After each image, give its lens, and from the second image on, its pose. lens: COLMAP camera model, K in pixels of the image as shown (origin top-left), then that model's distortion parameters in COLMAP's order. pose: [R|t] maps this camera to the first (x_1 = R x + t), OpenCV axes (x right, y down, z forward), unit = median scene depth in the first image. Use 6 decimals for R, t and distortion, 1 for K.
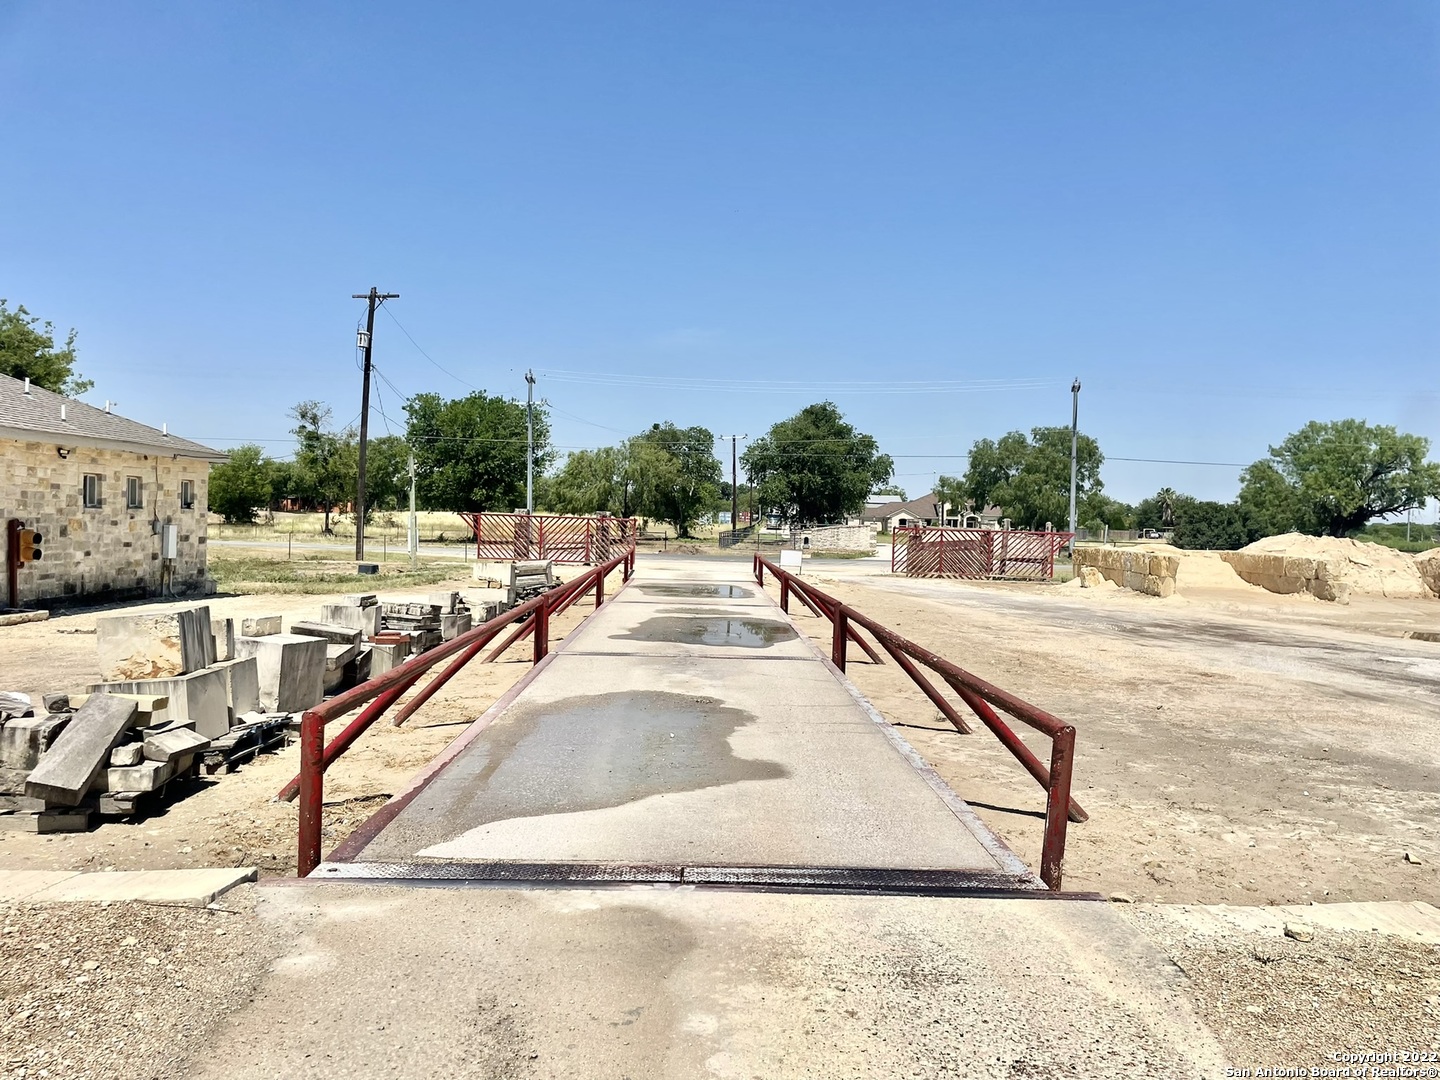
lens RADIAL K [[1081.4, 0, 722.8], [0, 1081.4, 540.3], [0, 0, 1]] dist [0.083441, -0.096435]
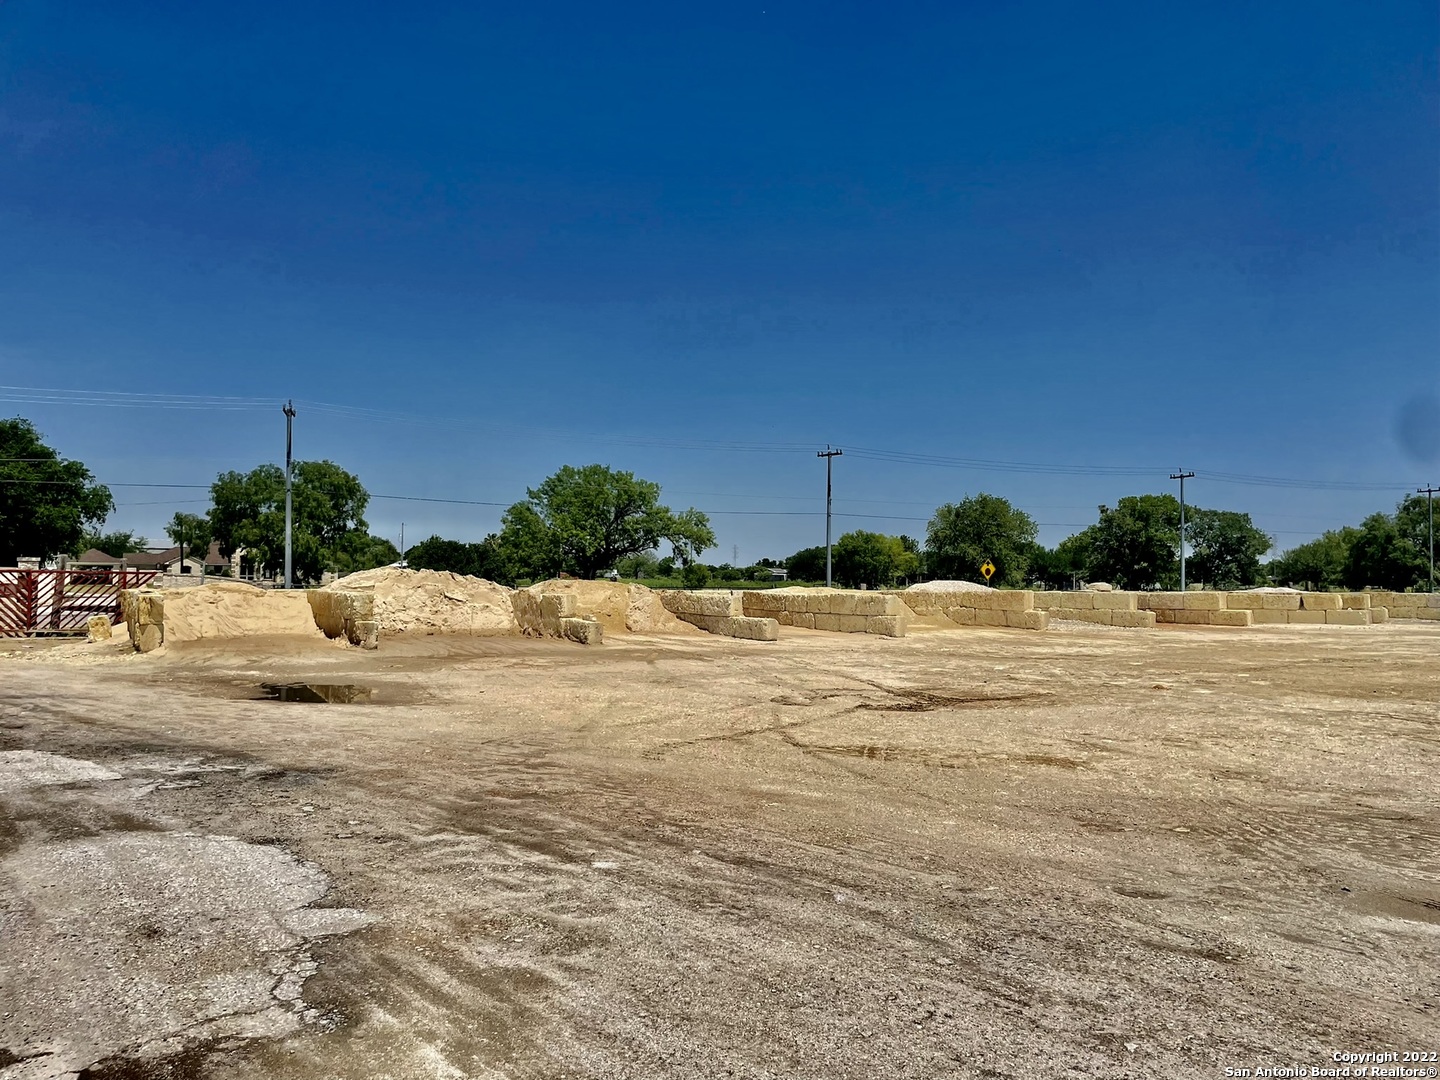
lens RADIAL K [[1081.4, 0, 687.7], [0, 1081.4, 569.1], [0, 0, 1]] dist [0.083441, -0.096435]
pose [[0.863438, -0.014682, 0.504242, 0.235149], [0.023772, 0.999650, -0.011598, 0.009114], [-0.503895, 0.022001, 0.863485, 0.113589]]
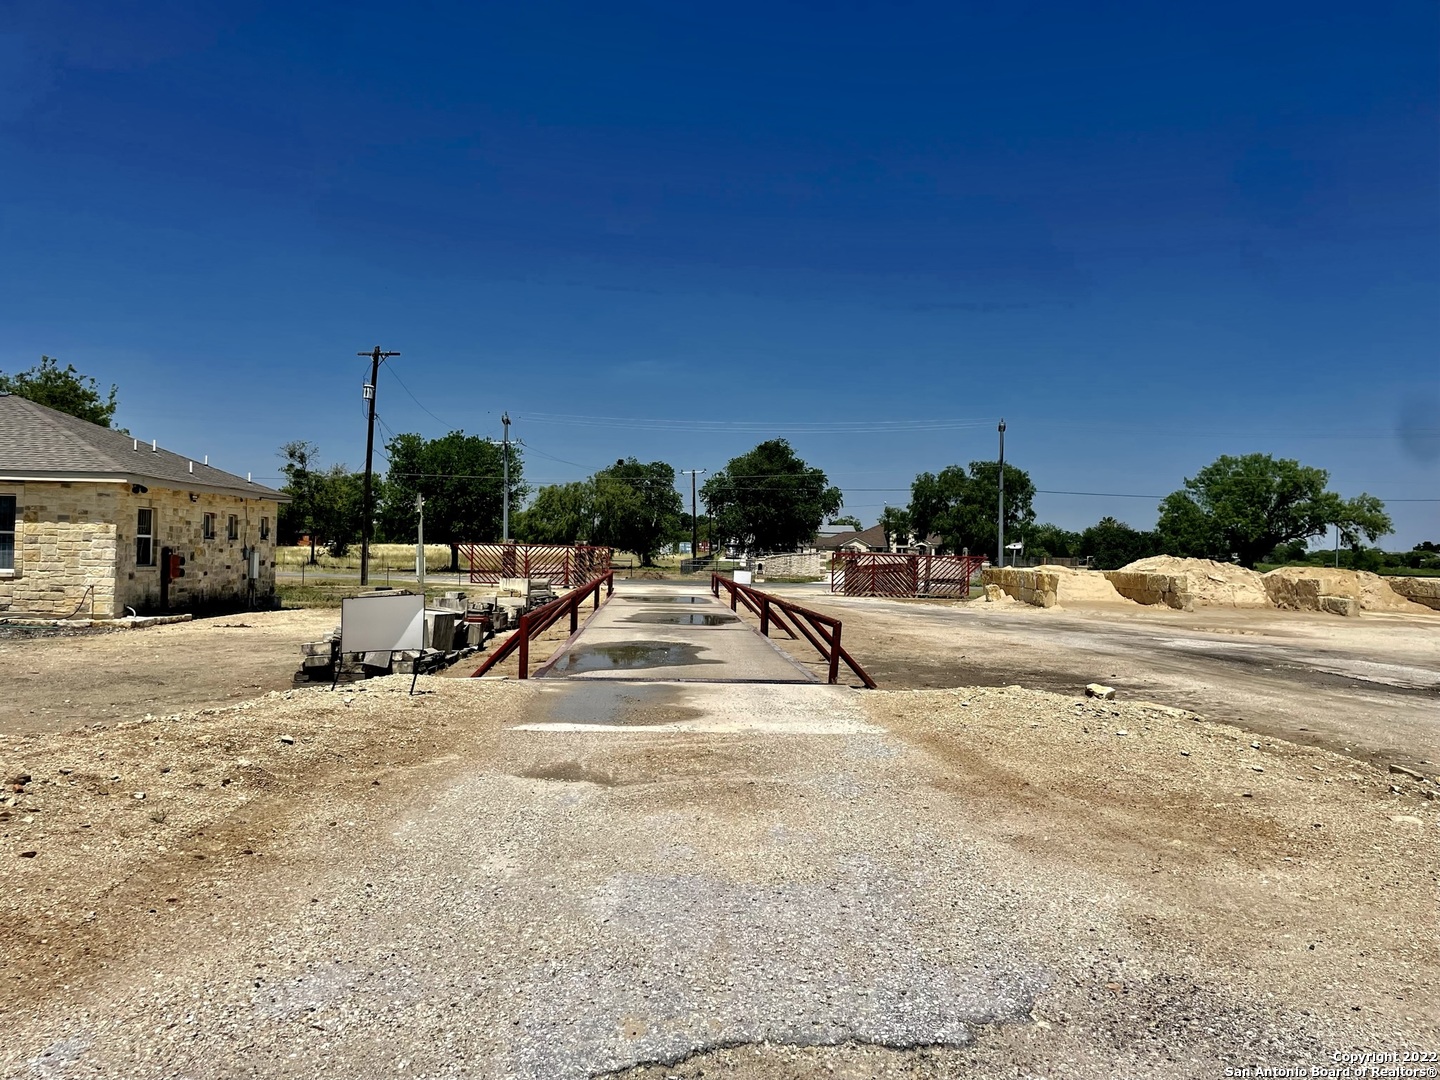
lens RADIAL K [[1081.4, 0, 714.3], [0, 1081.4, 541.3], [0, 0, 1]] dist [0.083441, -0.096435]
pose [[0.999542, -0.006641, 0.029511, -0.002572], [0.007457, 0.999591, -0.027618, 0.006070], [-0.029316, 0.027826, 0.999183, -0.140857]]
